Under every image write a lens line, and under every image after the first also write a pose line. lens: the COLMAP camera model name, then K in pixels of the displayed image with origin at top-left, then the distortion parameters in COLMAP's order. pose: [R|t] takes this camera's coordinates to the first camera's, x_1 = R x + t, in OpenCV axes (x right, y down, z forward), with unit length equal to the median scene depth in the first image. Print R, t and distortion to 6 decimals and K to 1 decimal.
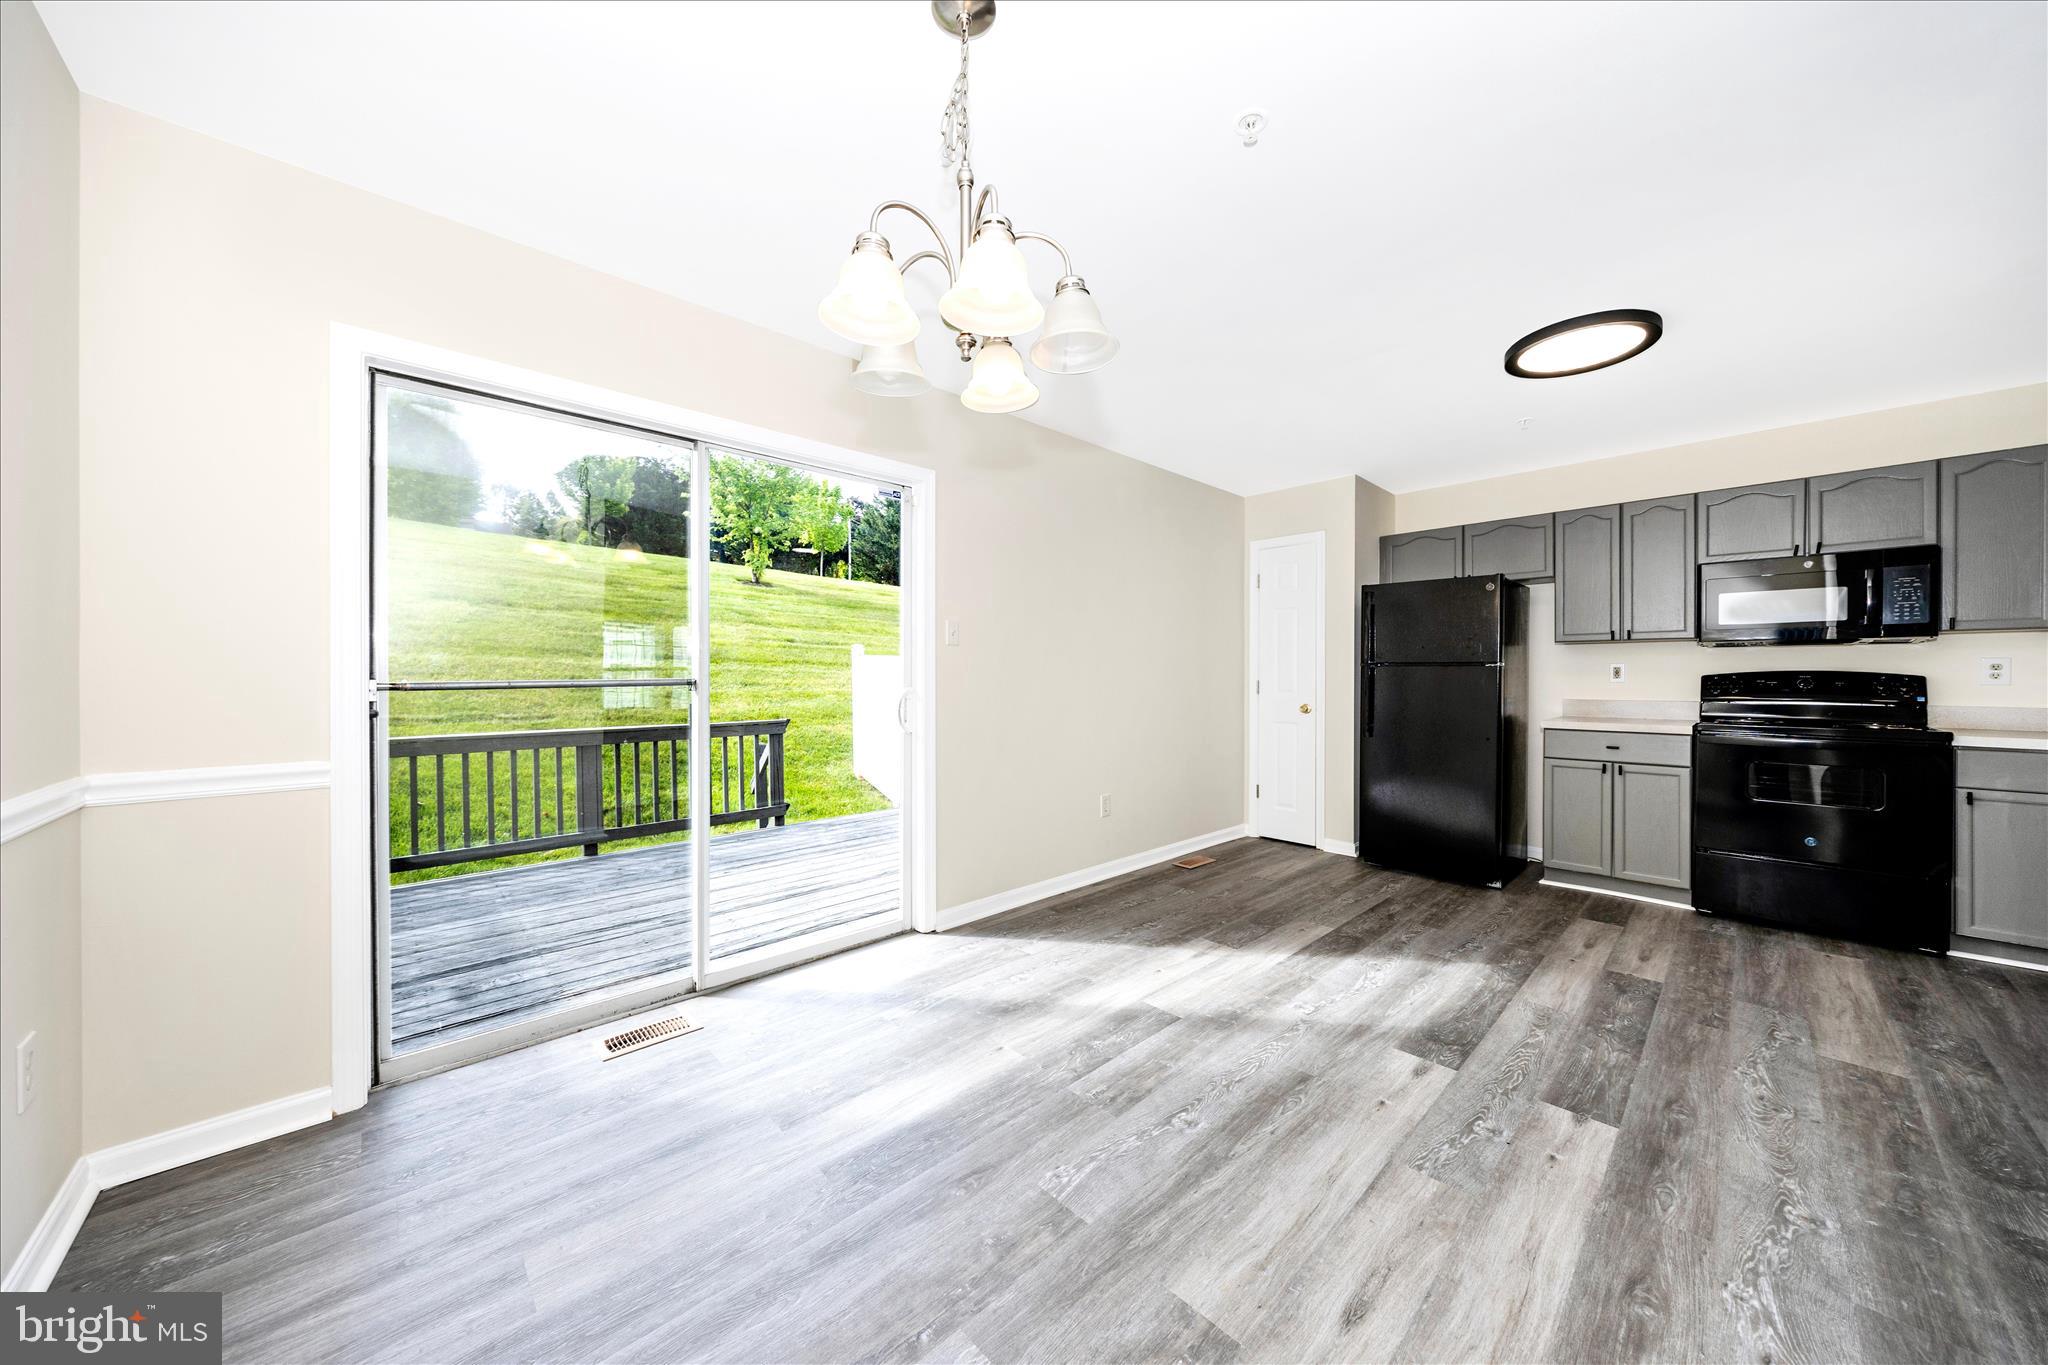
lens RADIAL K [[700.3, 0, 1016.9], [0, 700.3, 677.8], [0, 0, 1]] dist [0.005517, -0.000861]
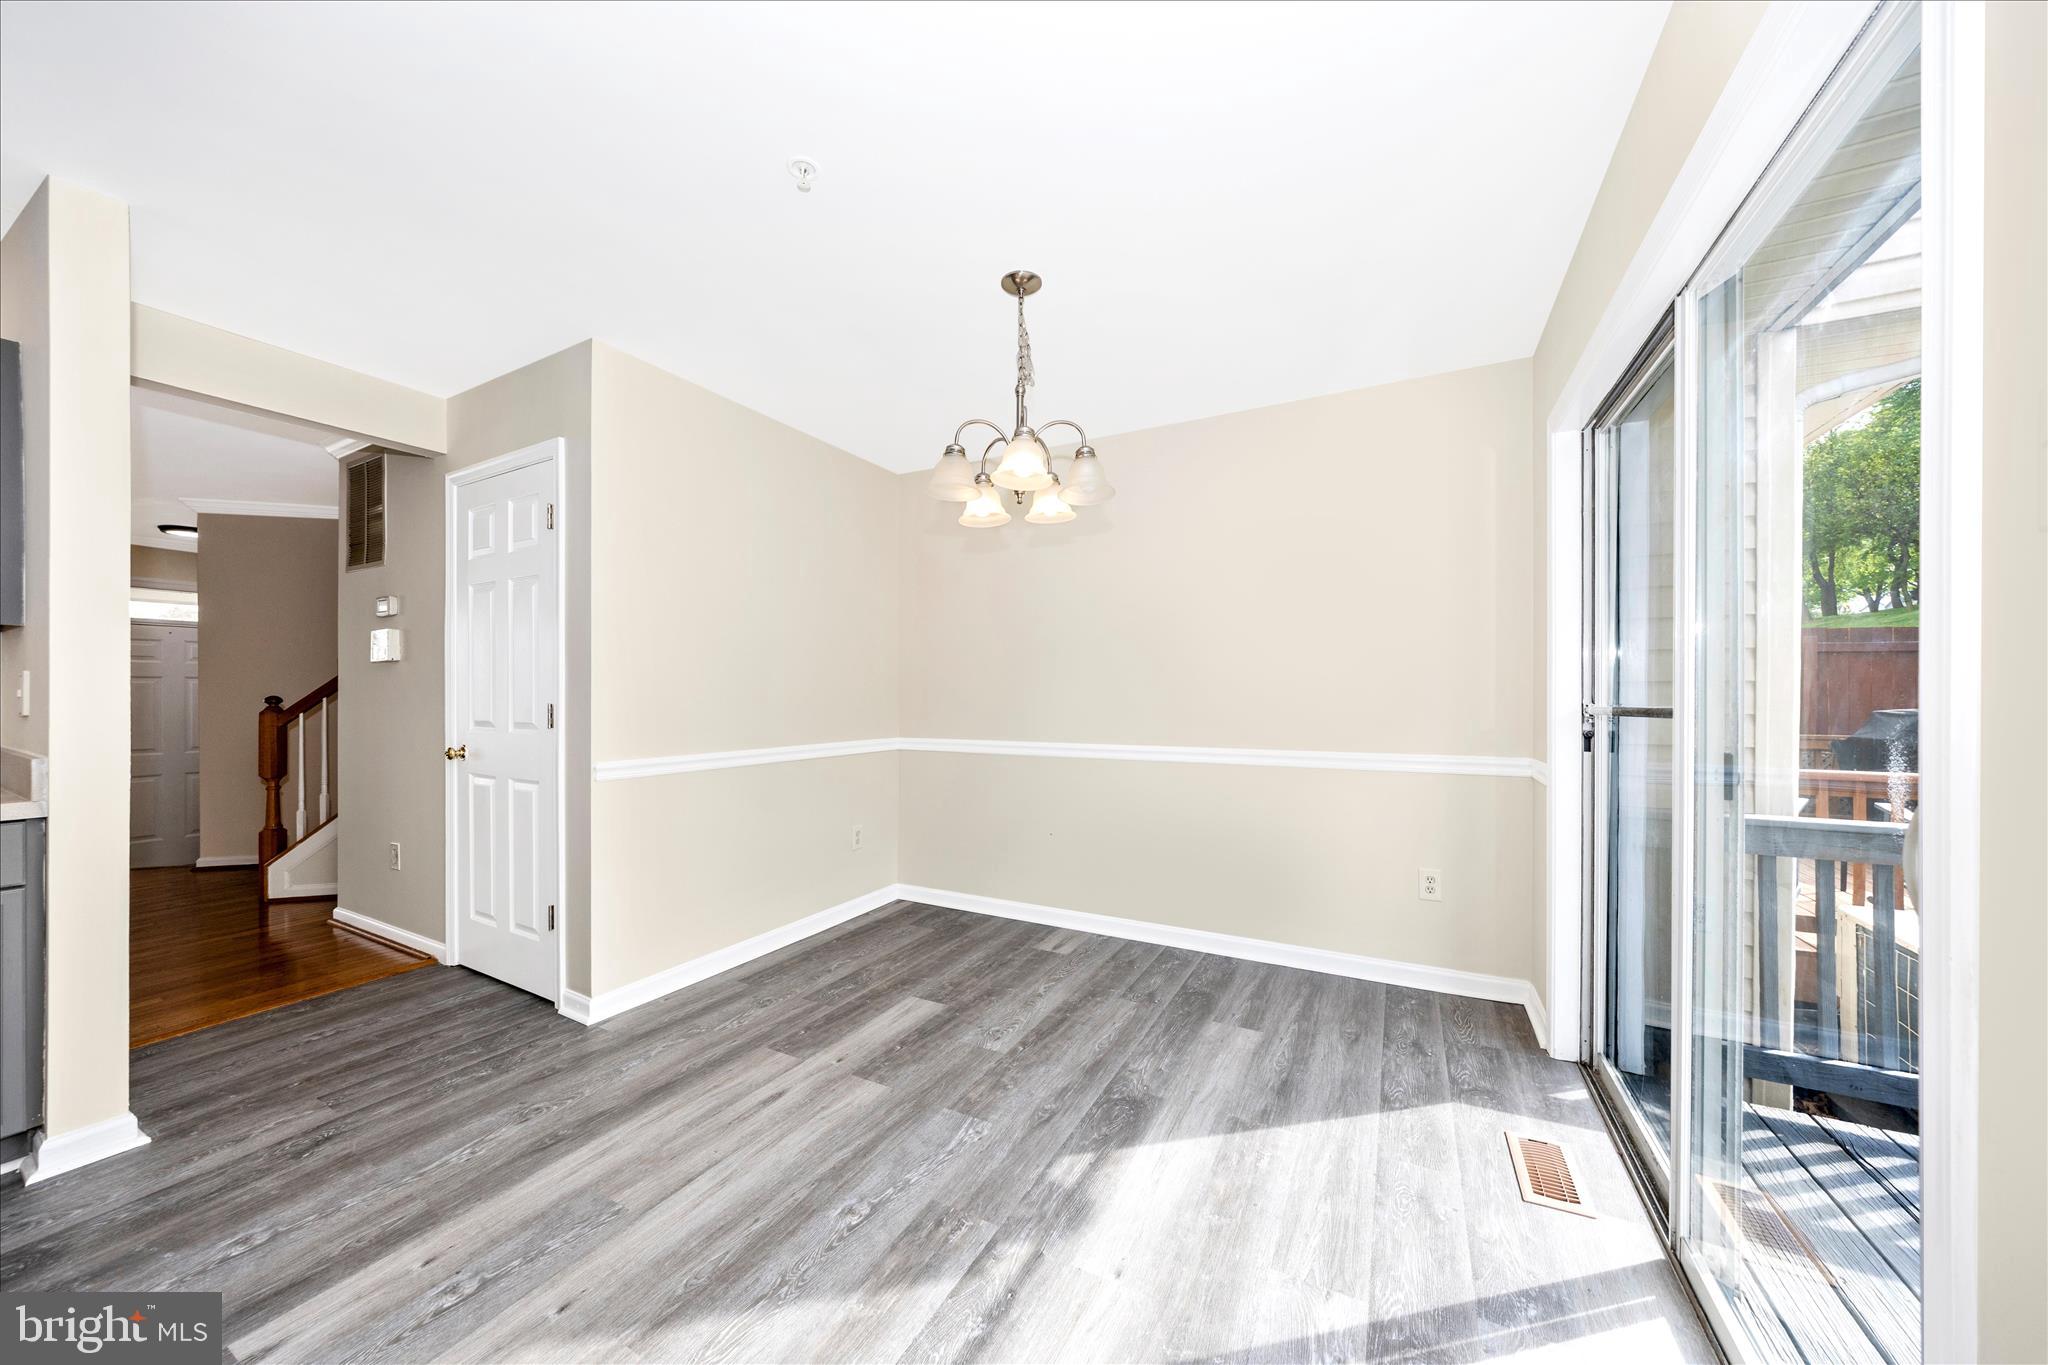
lens RADIAL K [[700.3, 0, 1030.2], [0, 700.3, 691.6], [0, 0, 1]] dist [0.005517, -0.000861]
pose [[-0.942408, -0.001965, -0.334459, 0.324120], [-0.002724, 0.999995, 0.001801, -0.019393], [0.334453, 0.002608, -0.942409, 1.879078]]
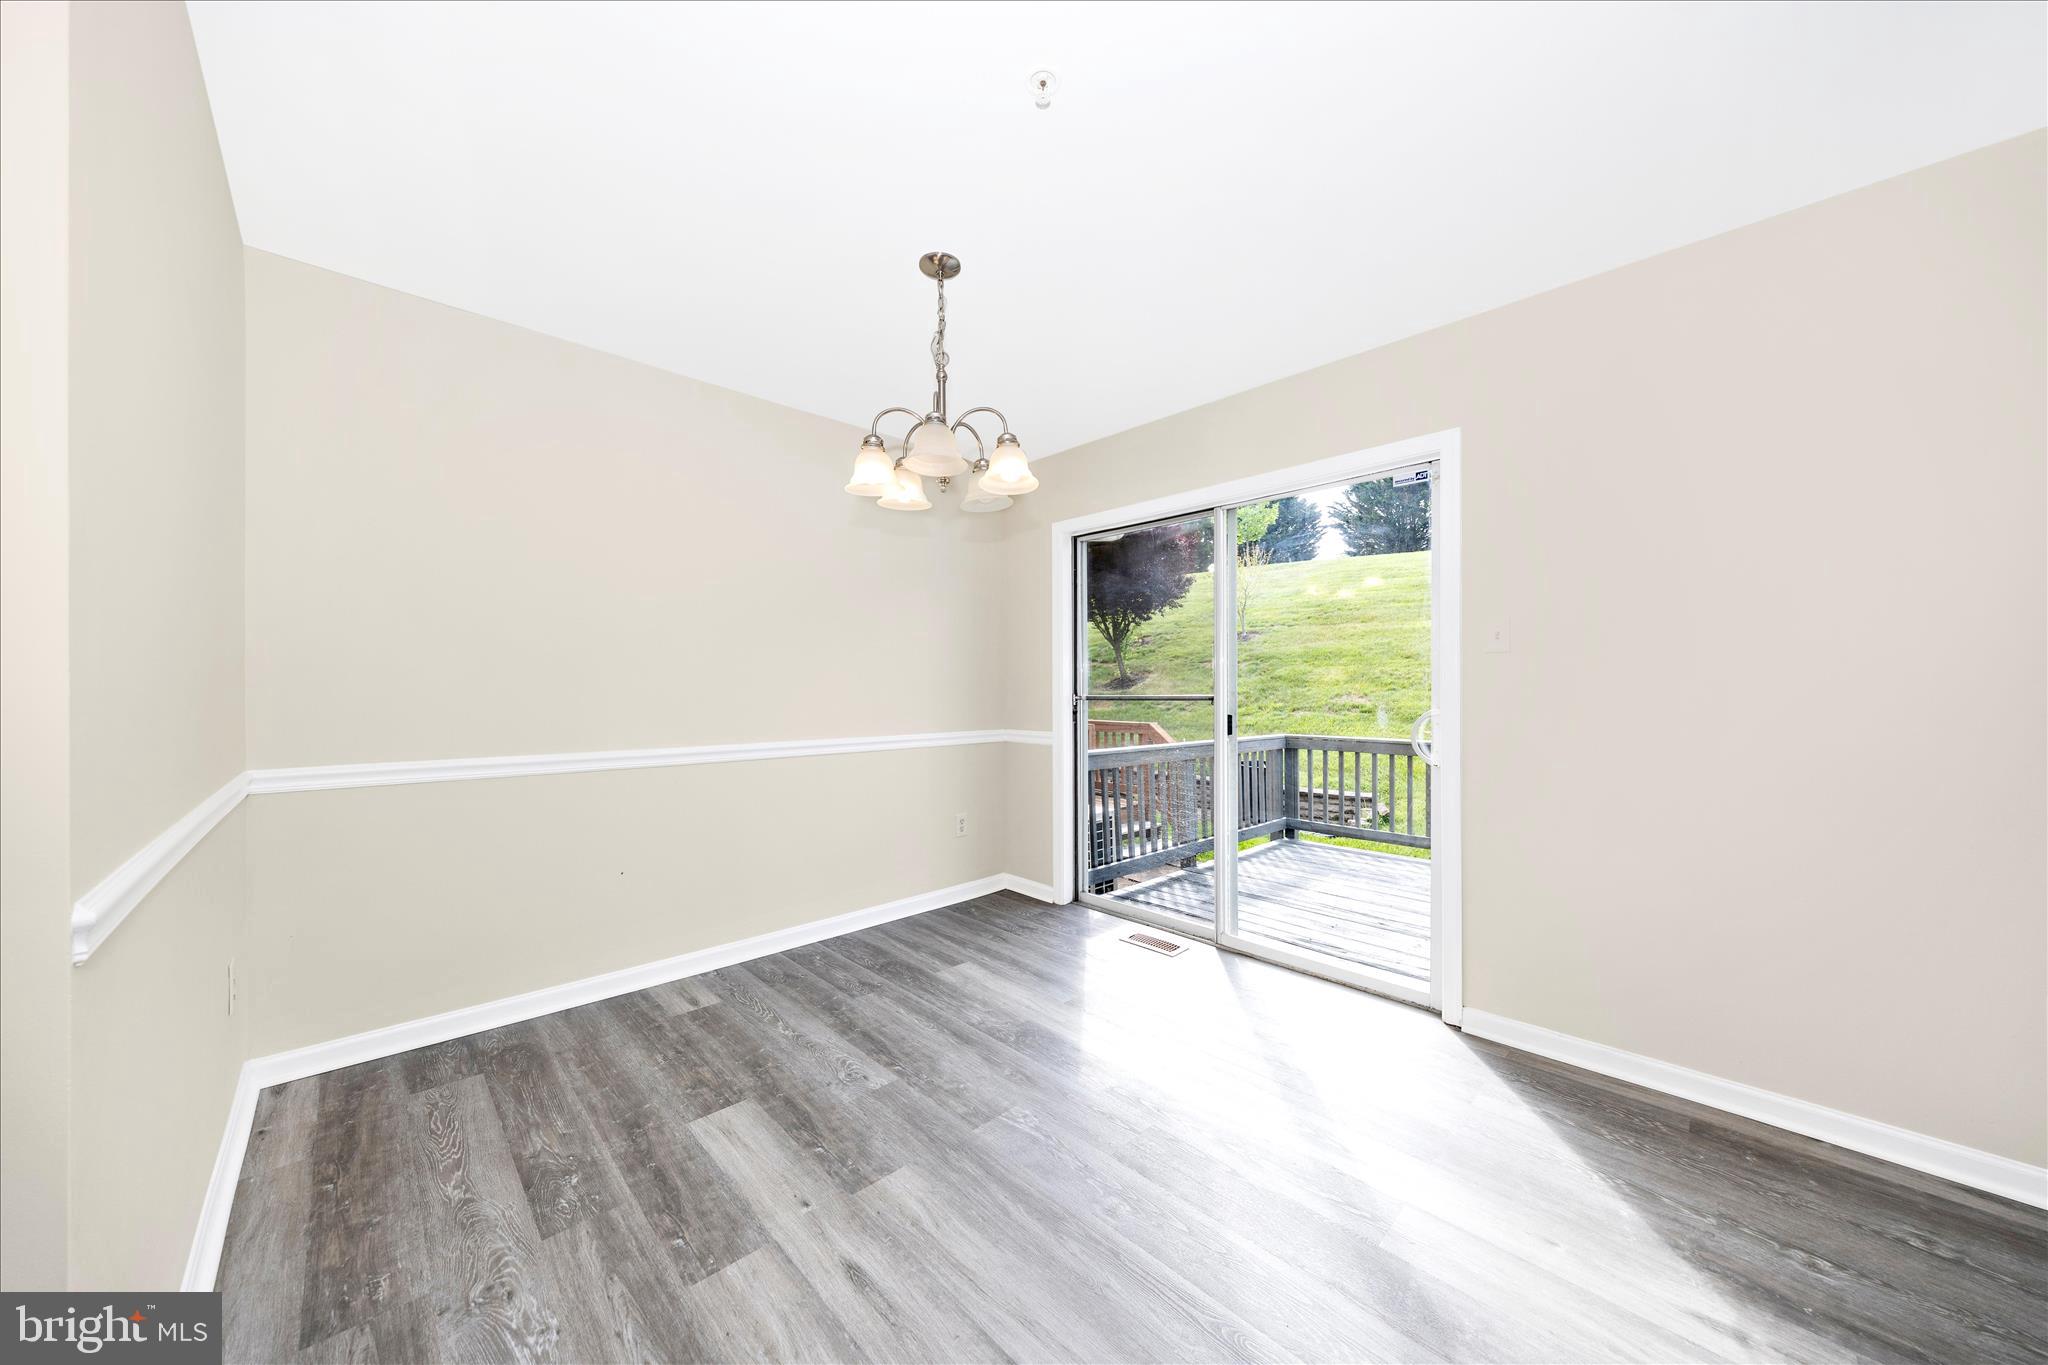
lens RADIAL K [[700.3, 0, 1010.7], [0, 700.3, 689.9], [0, 0, 1]] dist [0.005517, -0.000861]
pose [[0.006574, 0.002904, -0.999974, 1.098683], [-0.006219, 0.999977, 0.002864, -0.011890], [0.999959, 0.006200, 0.006591, 0.855136]]
